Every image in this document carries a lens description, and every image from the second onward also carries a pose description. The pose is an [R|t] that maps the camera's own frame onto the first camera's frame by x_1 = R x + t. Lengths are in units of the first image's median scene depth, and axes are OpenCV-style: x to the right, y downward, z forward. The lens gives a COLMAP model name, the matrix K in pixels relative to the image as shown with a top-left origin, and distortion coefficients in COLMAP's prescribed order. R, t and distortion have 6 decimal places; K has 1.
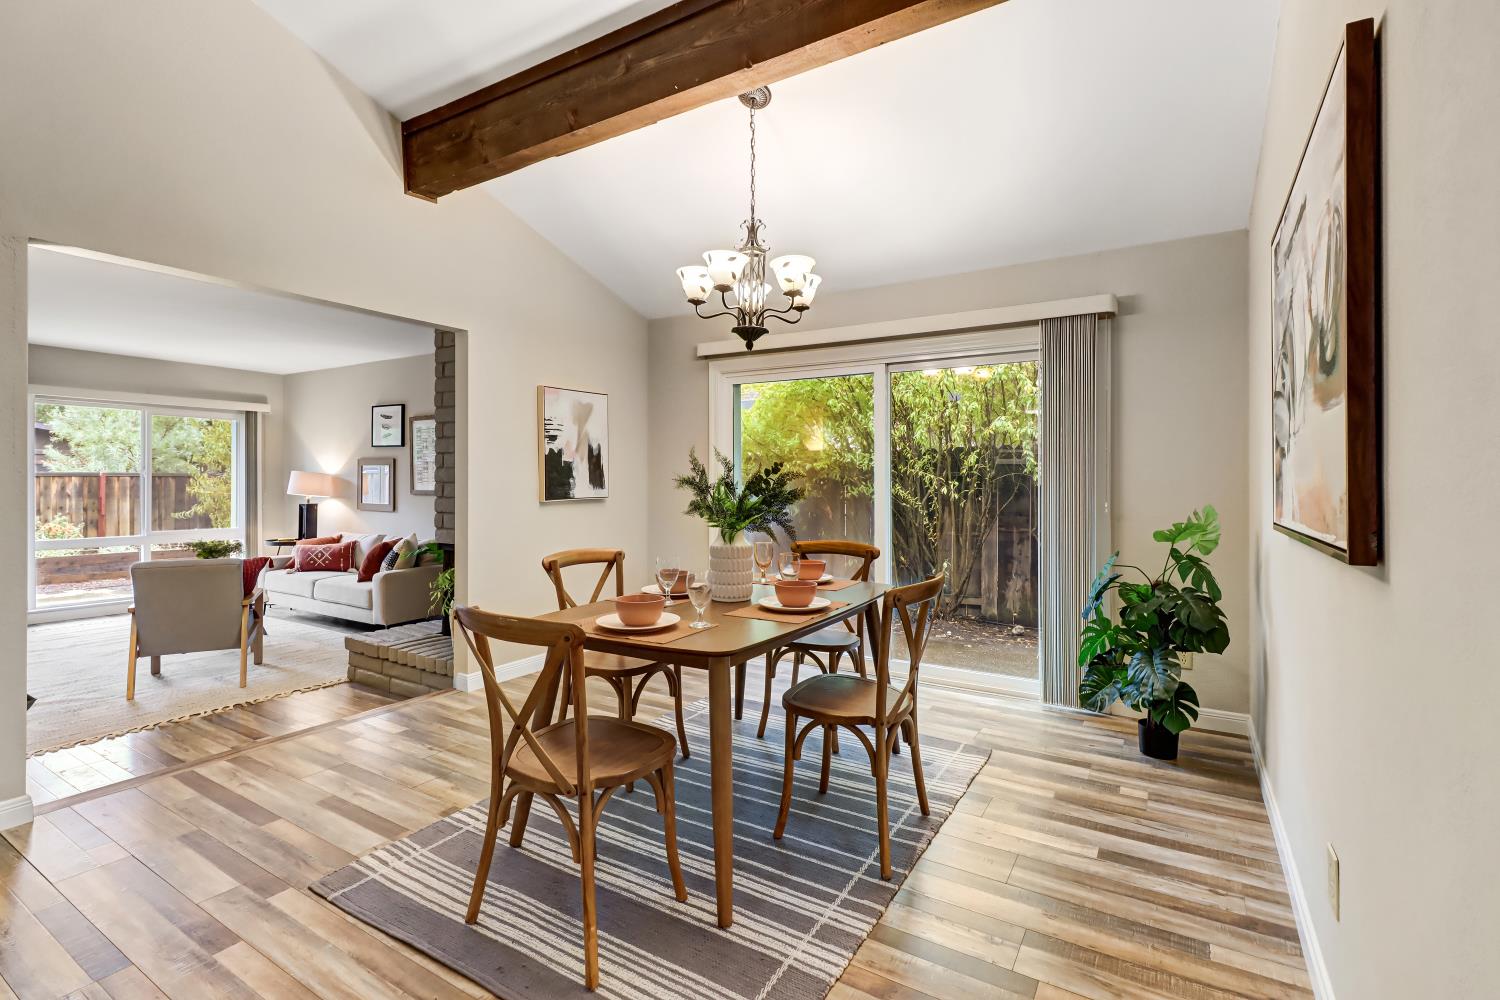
lens RADIAL K [[692.6, 0, 753.1], [0, 692.6, 480.1], [0, 0, 1]] dist [-0.001672, -0.000257]
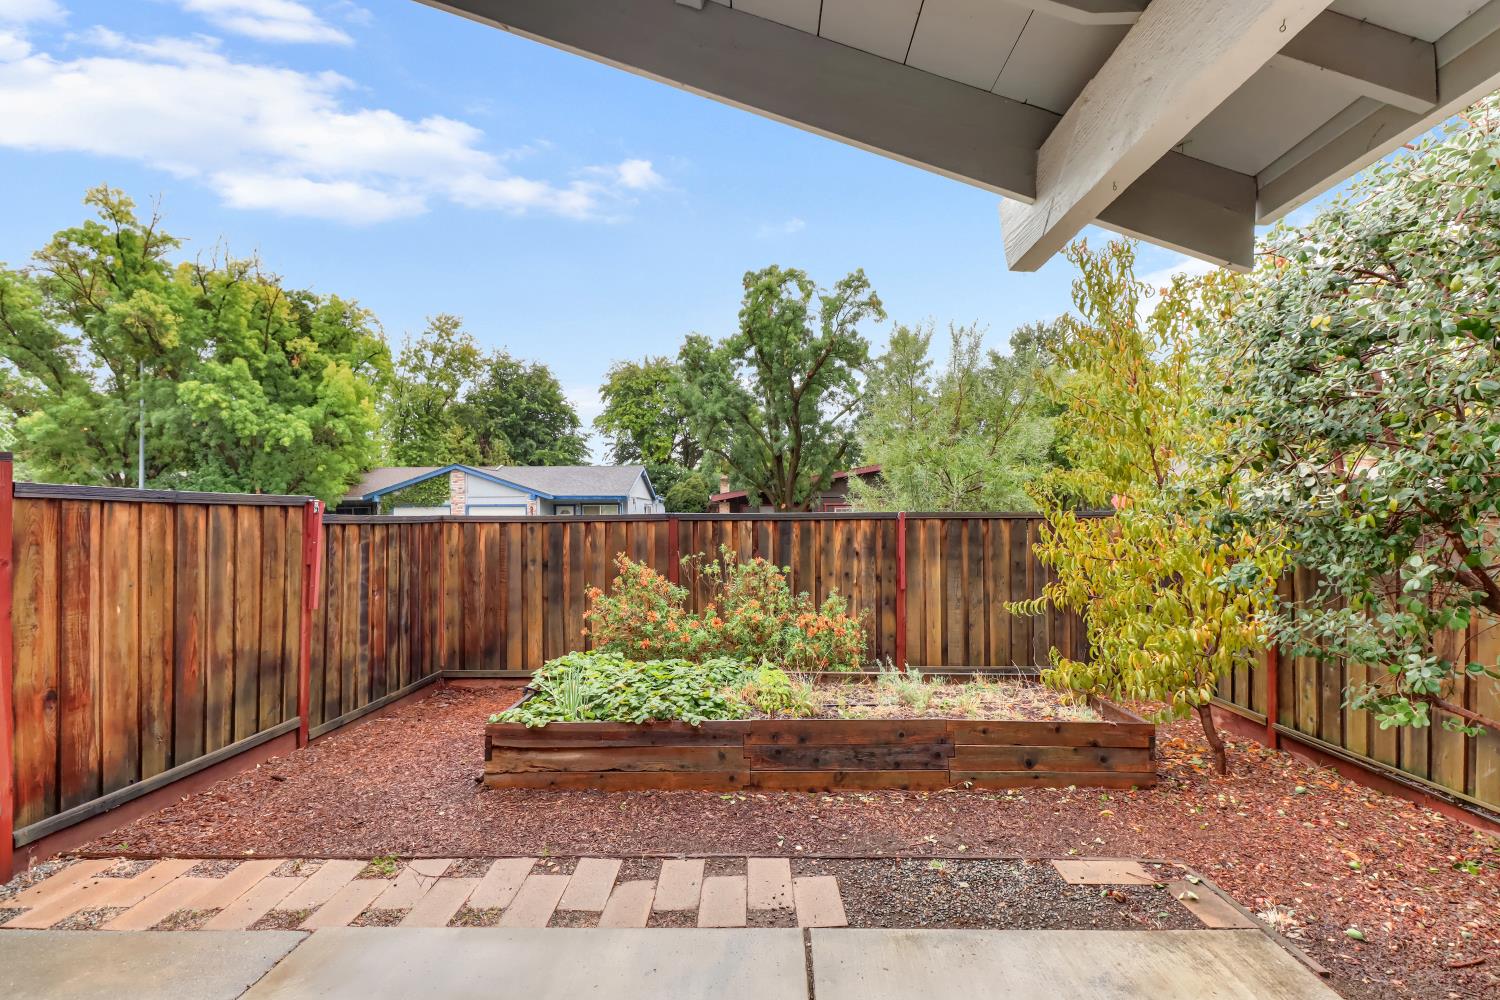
lens RADIAL K [[716.8, 0, 746.7], [0, 716.8, 516.9], [0, 0, 1]] dist [0.001093, 0.000301]
pose [[0.502924, -0.007439, -0.864298, -0.510586], [0.004704, 0.999972, -0.005870, -0.004248], [0.864318, -0.001114, 0.502945, 0.607450]]
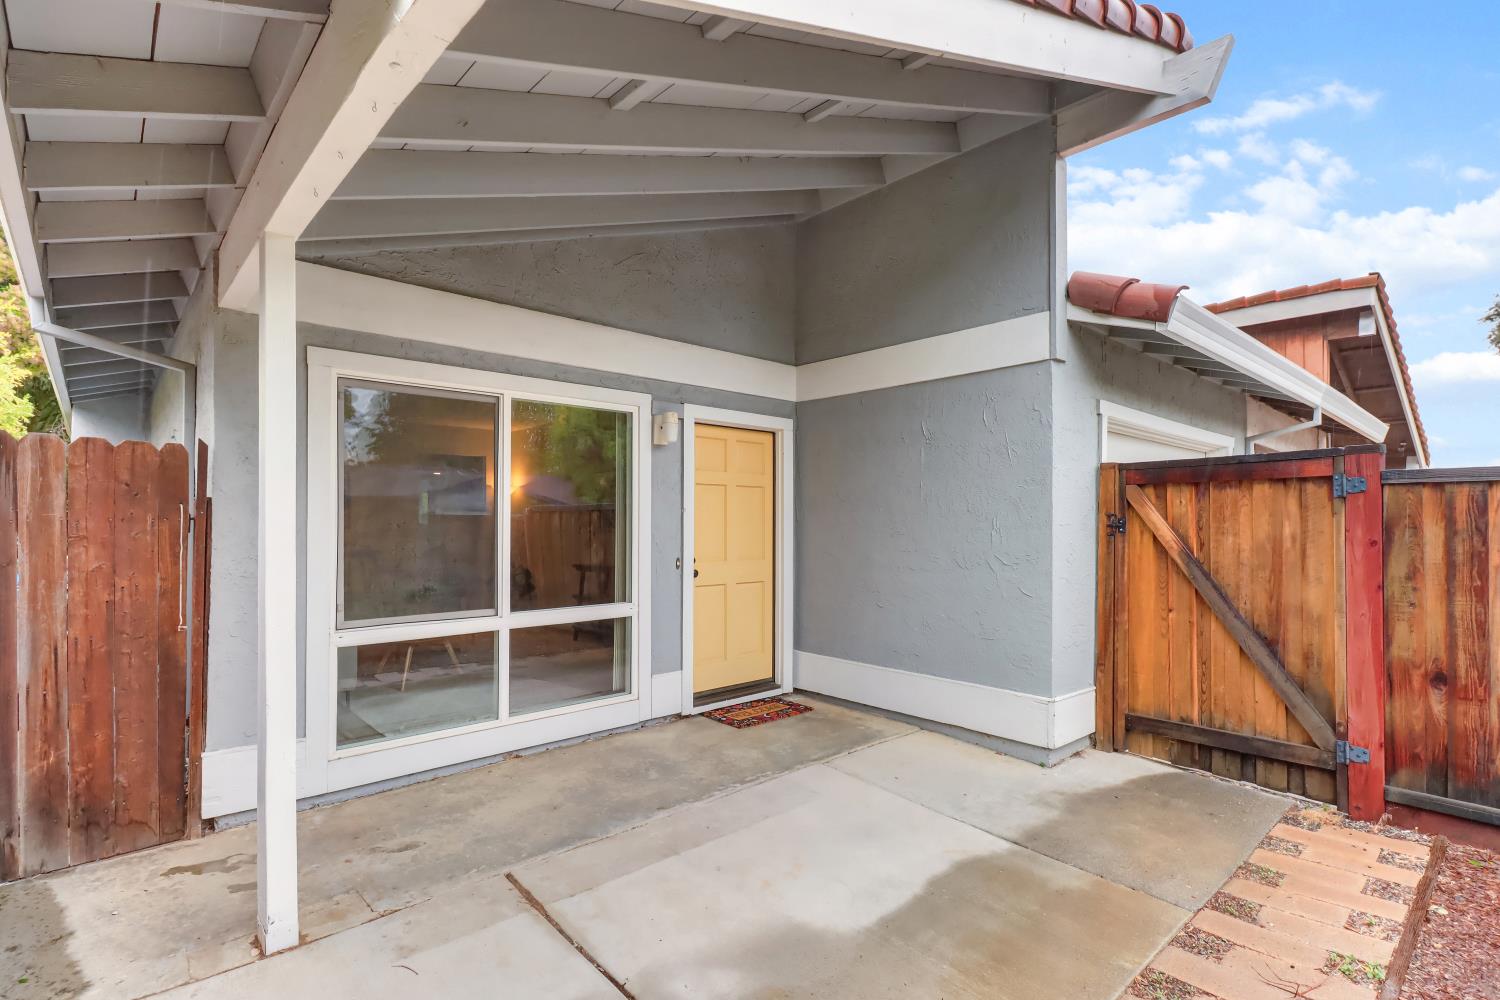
lens RADIAL K [[716.8, 0, 746.7], [0, 716.8, 516.9], [0, 0, 1]] dist [0.001093, 0.000301]
pose [[-0.960451, -0.000593, 0.278450, -1.022705], [-0.002595, 0.999973, -0.006820, 0.011956], [-0.278438, -0.007273, -0.960427, 1.276888]]
